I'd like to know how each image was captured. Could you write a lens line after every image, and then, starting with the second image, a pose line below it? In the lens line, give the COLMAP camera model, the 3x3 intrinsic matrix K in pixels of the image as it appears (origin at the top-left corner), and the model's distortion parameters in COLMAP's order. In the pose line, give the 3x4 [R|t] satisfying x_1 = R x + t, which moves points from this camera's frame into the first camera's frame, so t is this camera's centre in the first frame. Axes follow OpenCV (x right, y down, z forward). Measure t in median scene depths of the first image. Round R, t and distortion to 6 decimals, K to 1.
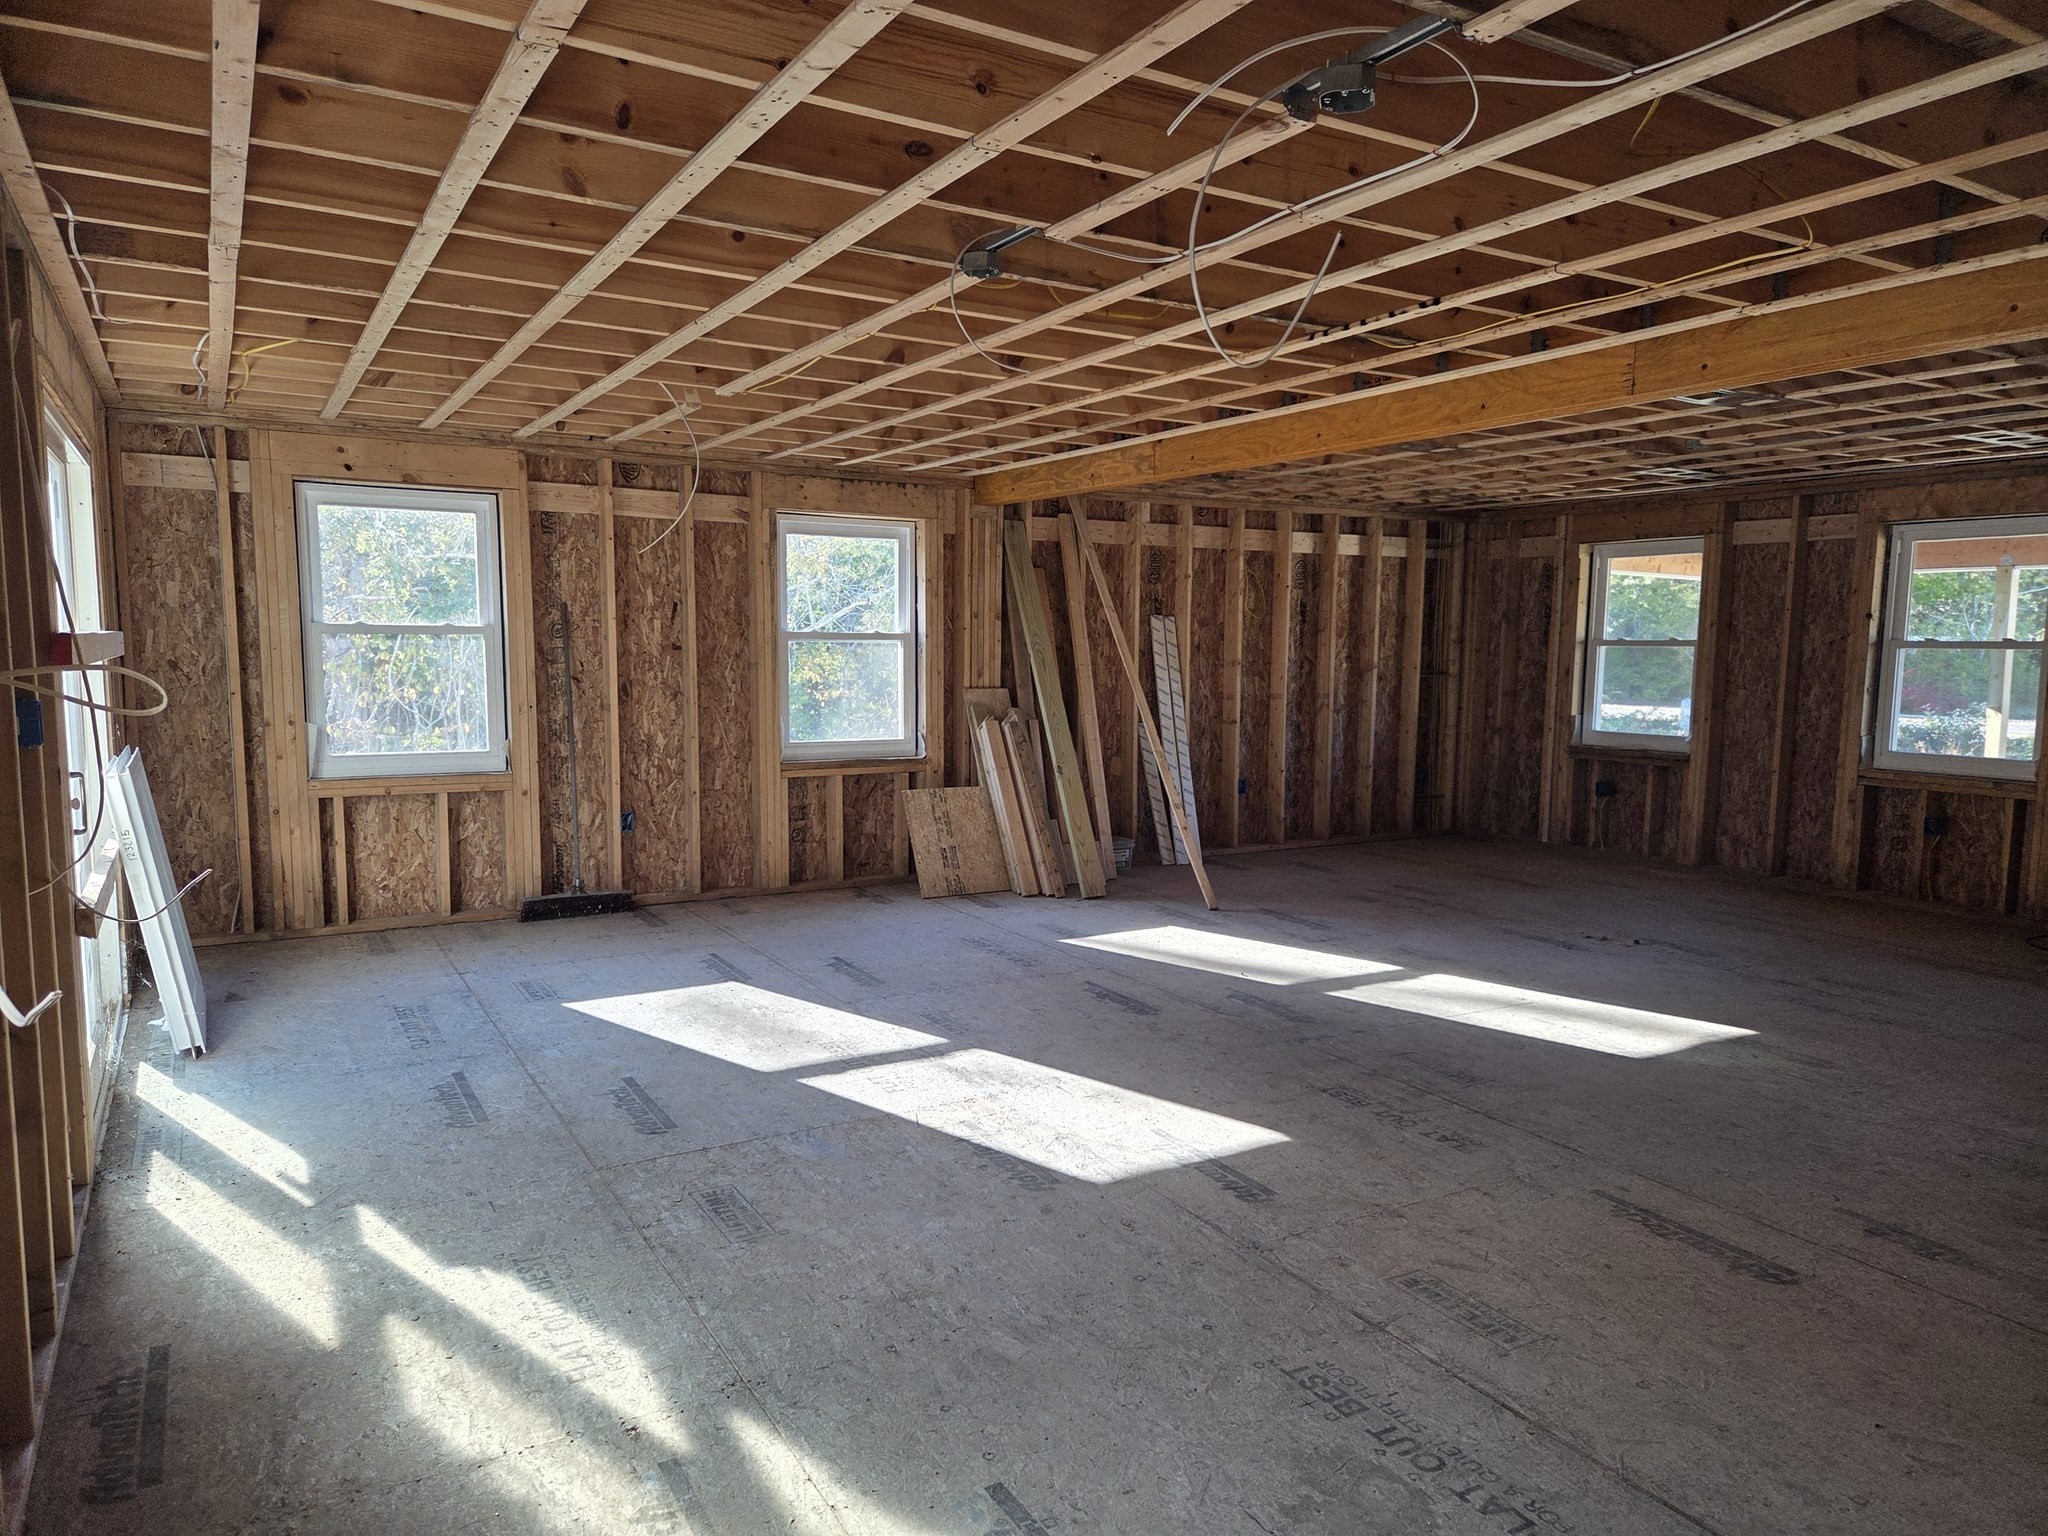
lens RADIAL K [[1380.6, 0, 1024.0], [0, 1380.6, 768.0], [0, 0, 1]] dist [0.088357, -0.091627]
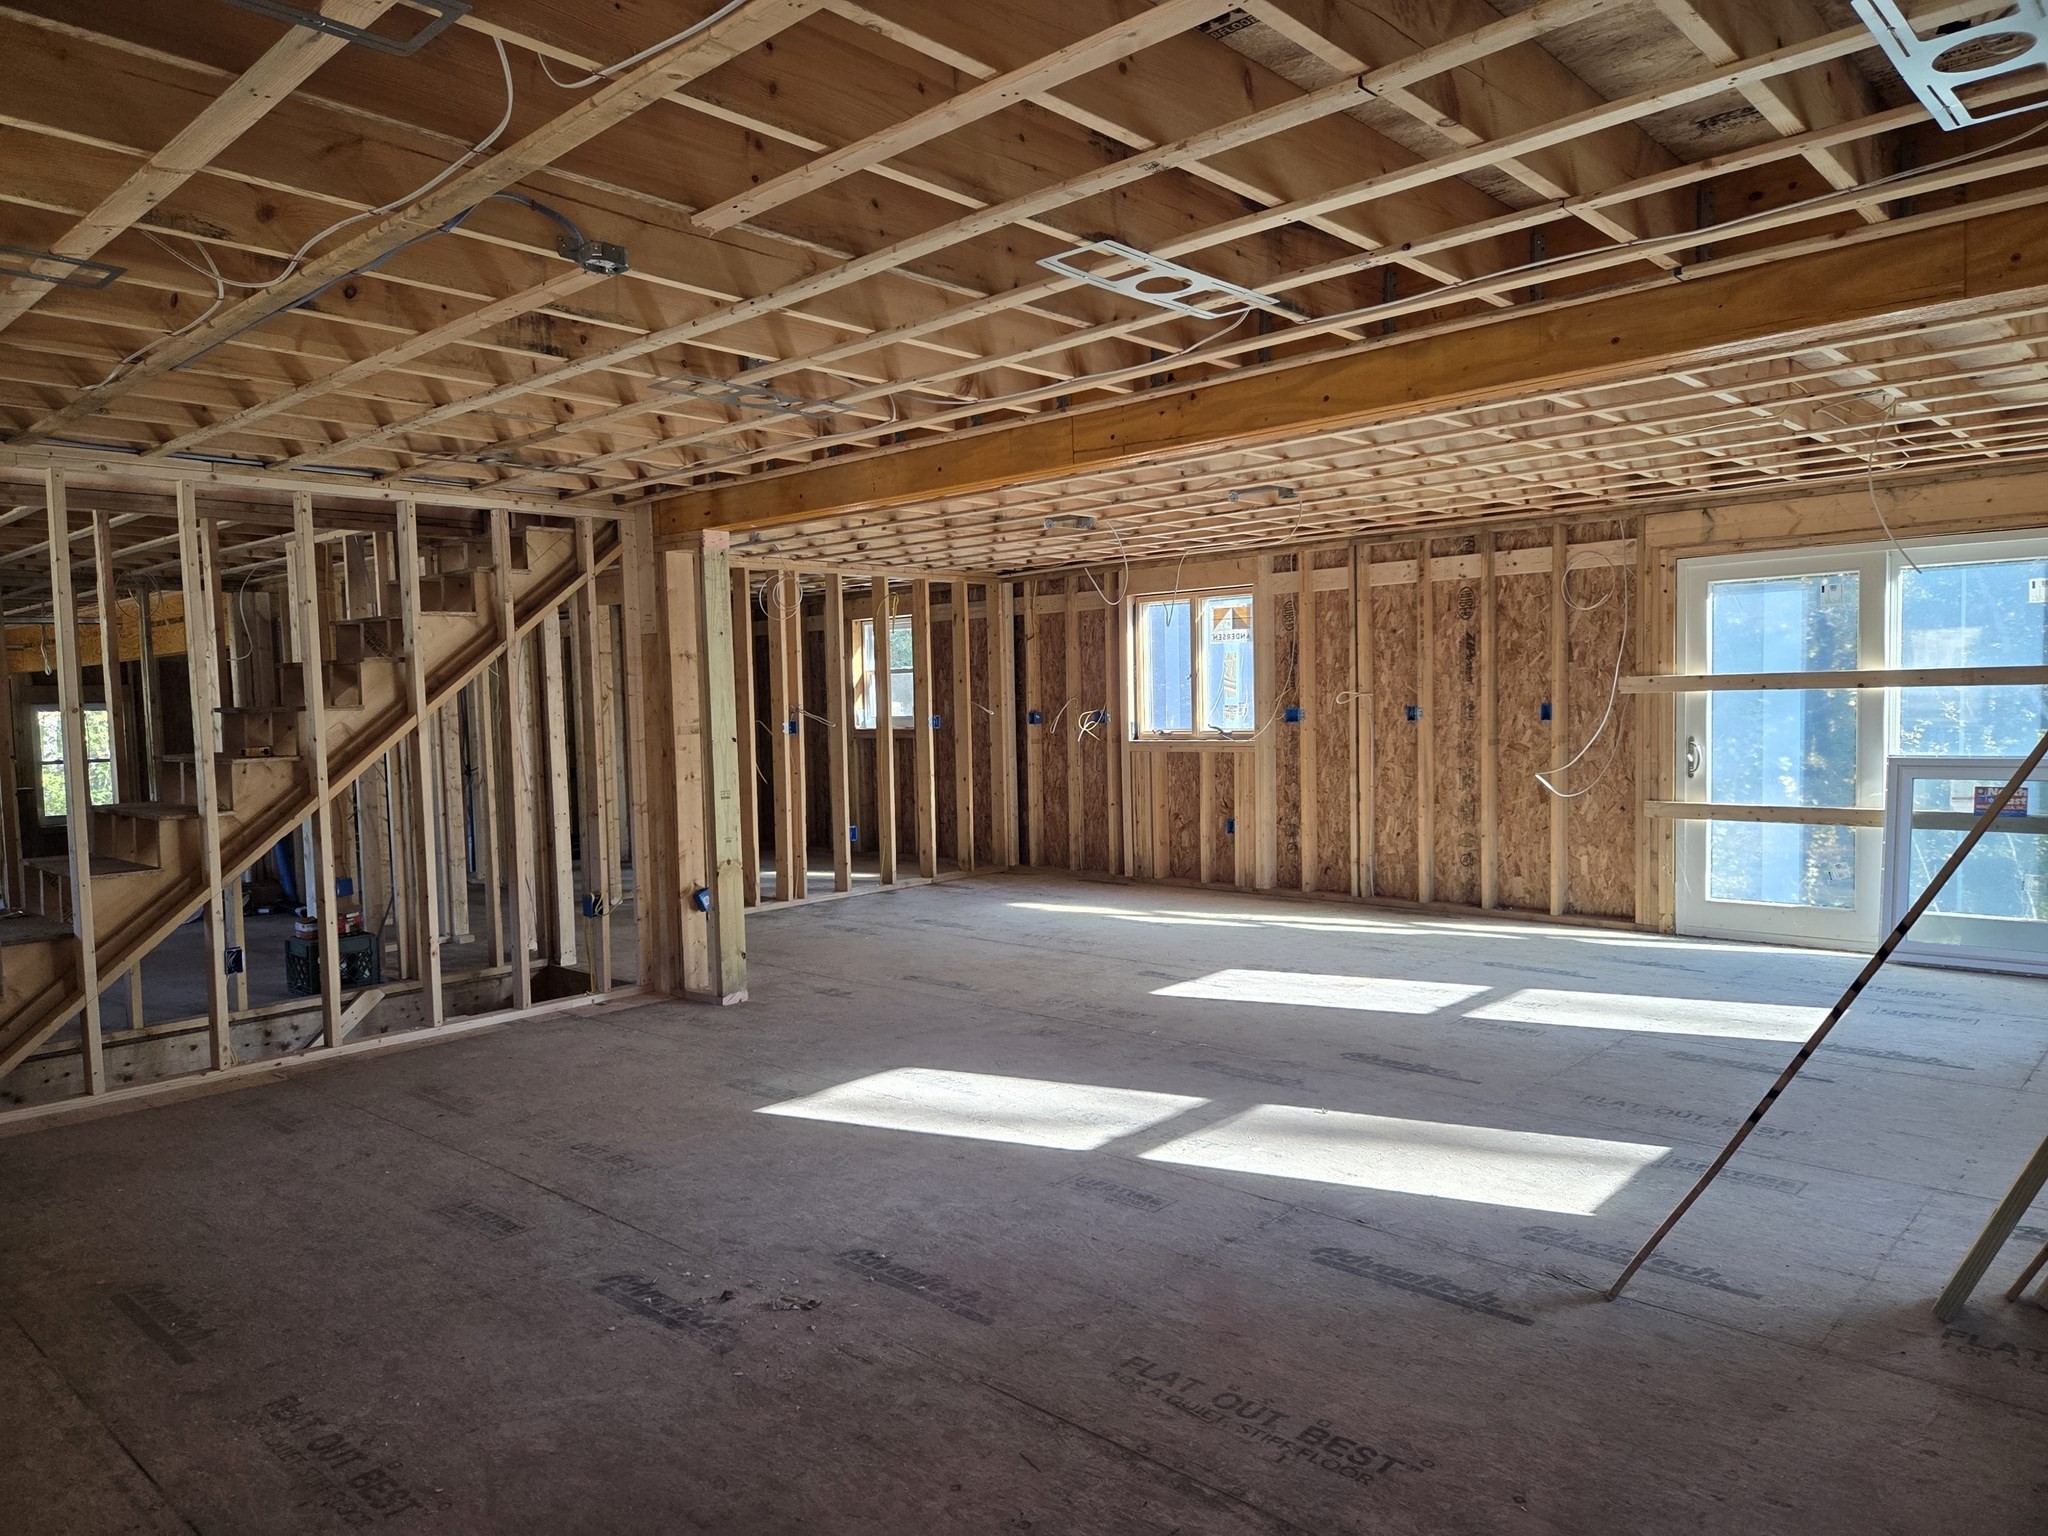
lens RADIAL K [[1380.6, 0, 1024.0], [0, 1380.6, 768.0], [0, 0, 1]] dist [0.088357, -0.091627]
pose [[-0.958432, 0.031833, -0.283541, 0.646520], [-0.008084, 0.990328, 0.138509, -0.177406], [0.285208, 0.135043, -0.948905, 2.032612]]
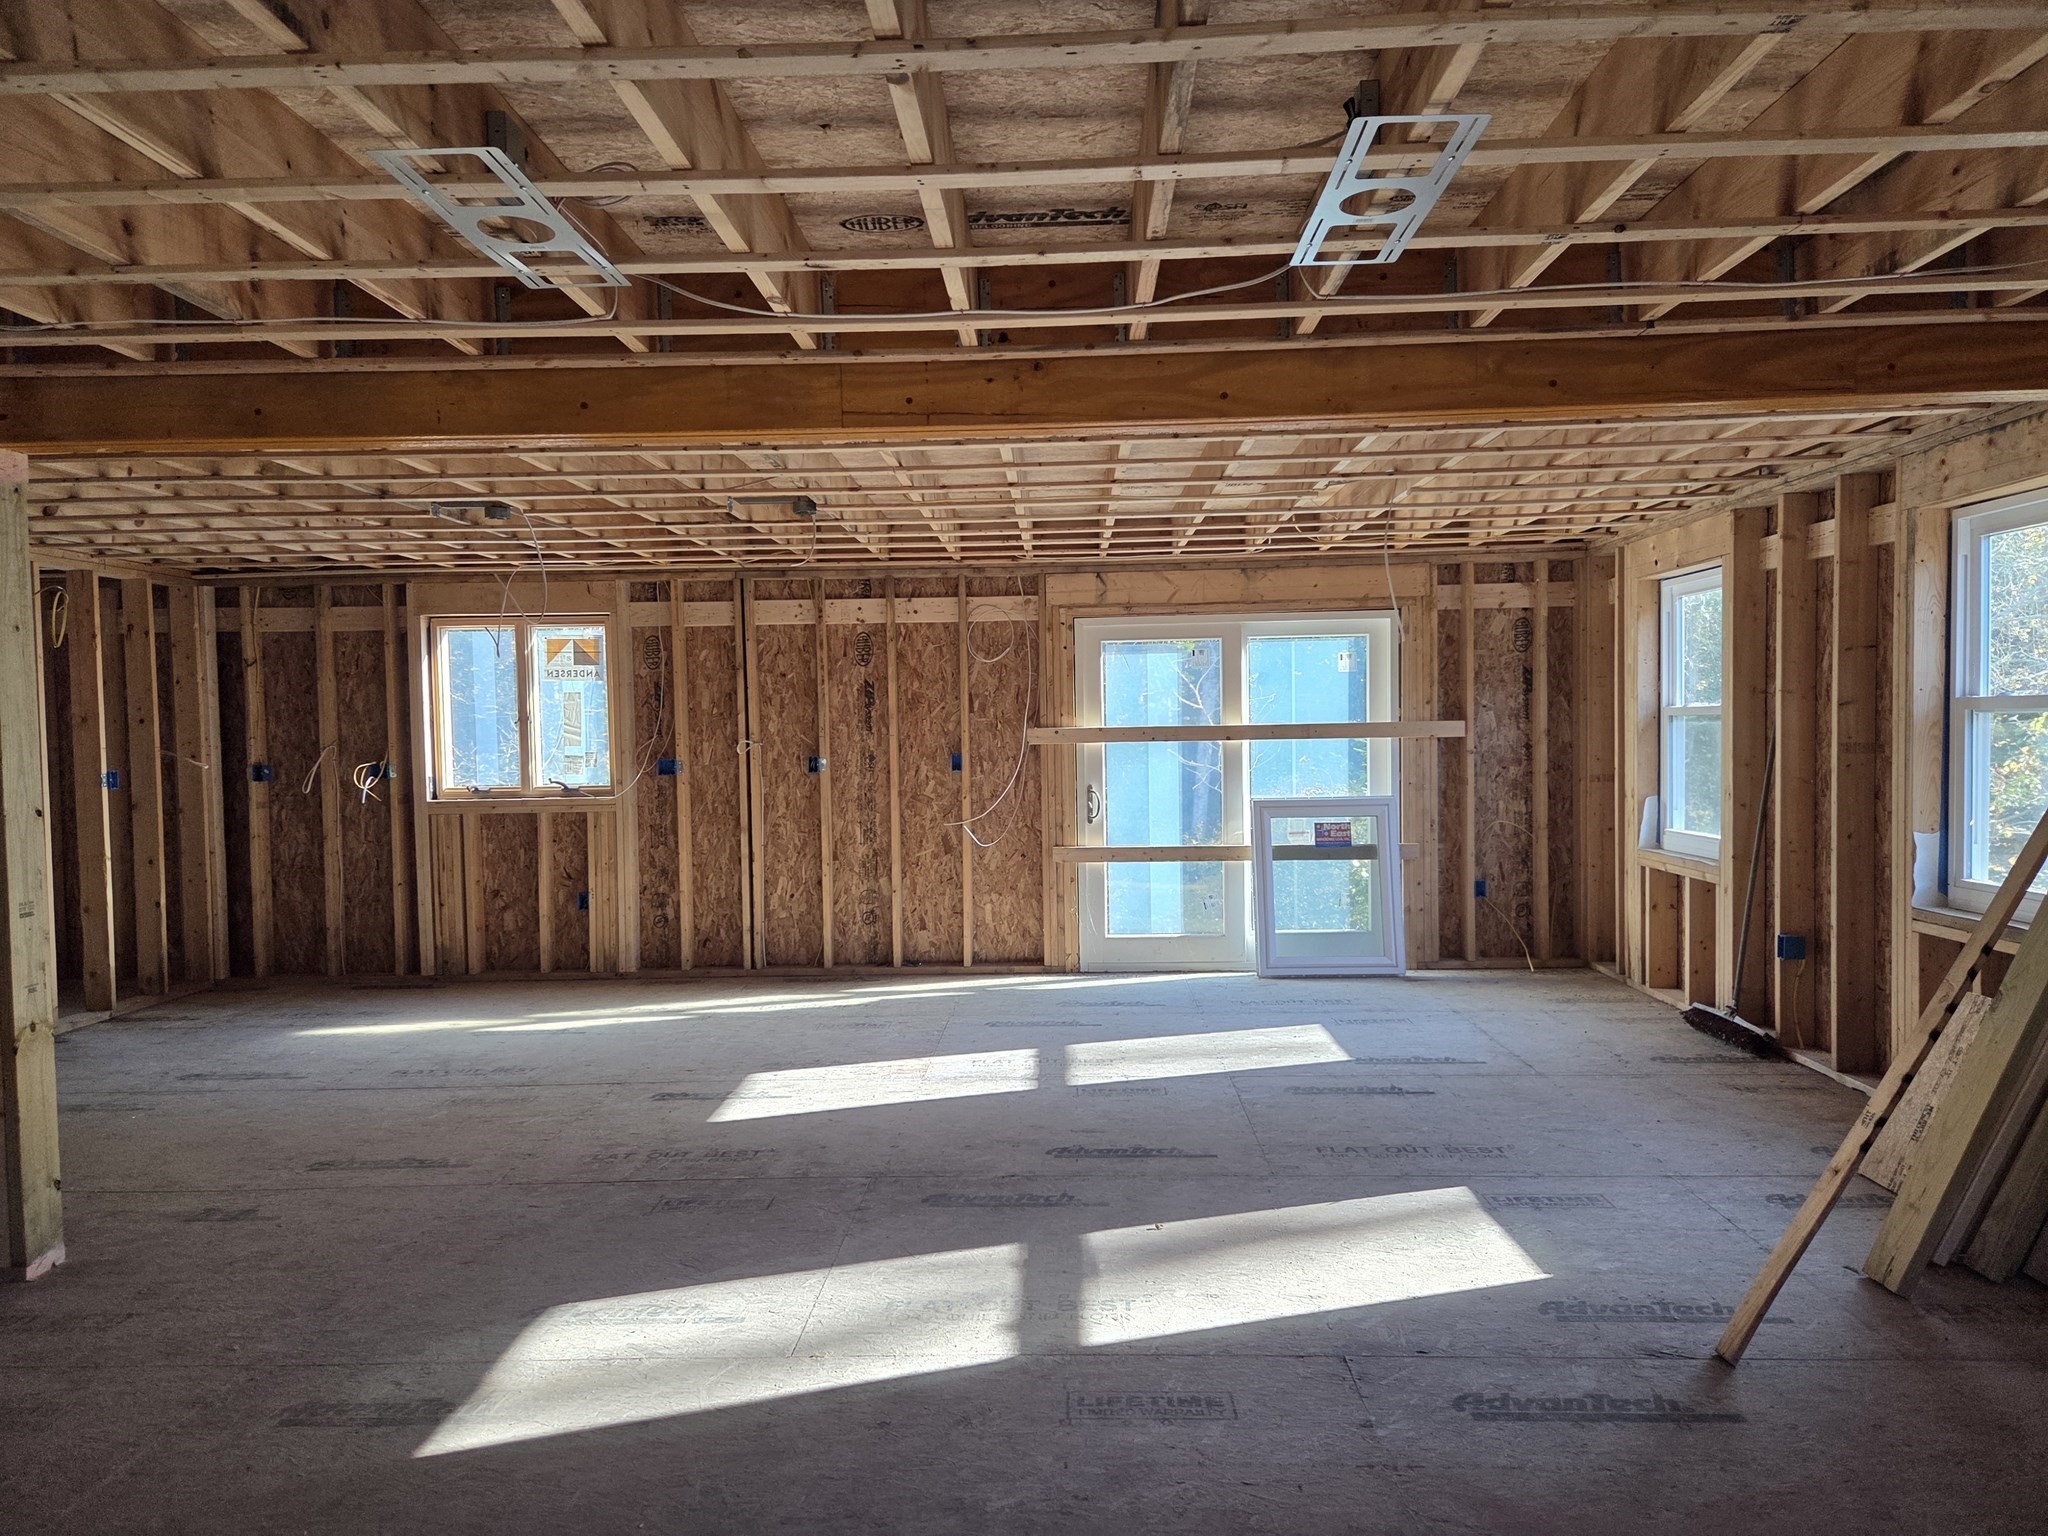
lens RADIAL K [[1363.6, 0, 1030.2], [0, 1363.6, 793.2], [0, 0, 1]] dist [0.095331, -0.086966]
pose [[-0.531304, 0.043077, -0.846085, 0.898254], [-0.065434, 0.993636, 0.091679, -0.136776], [0.844650, 0.104072, -0.525104, 1.556712]]
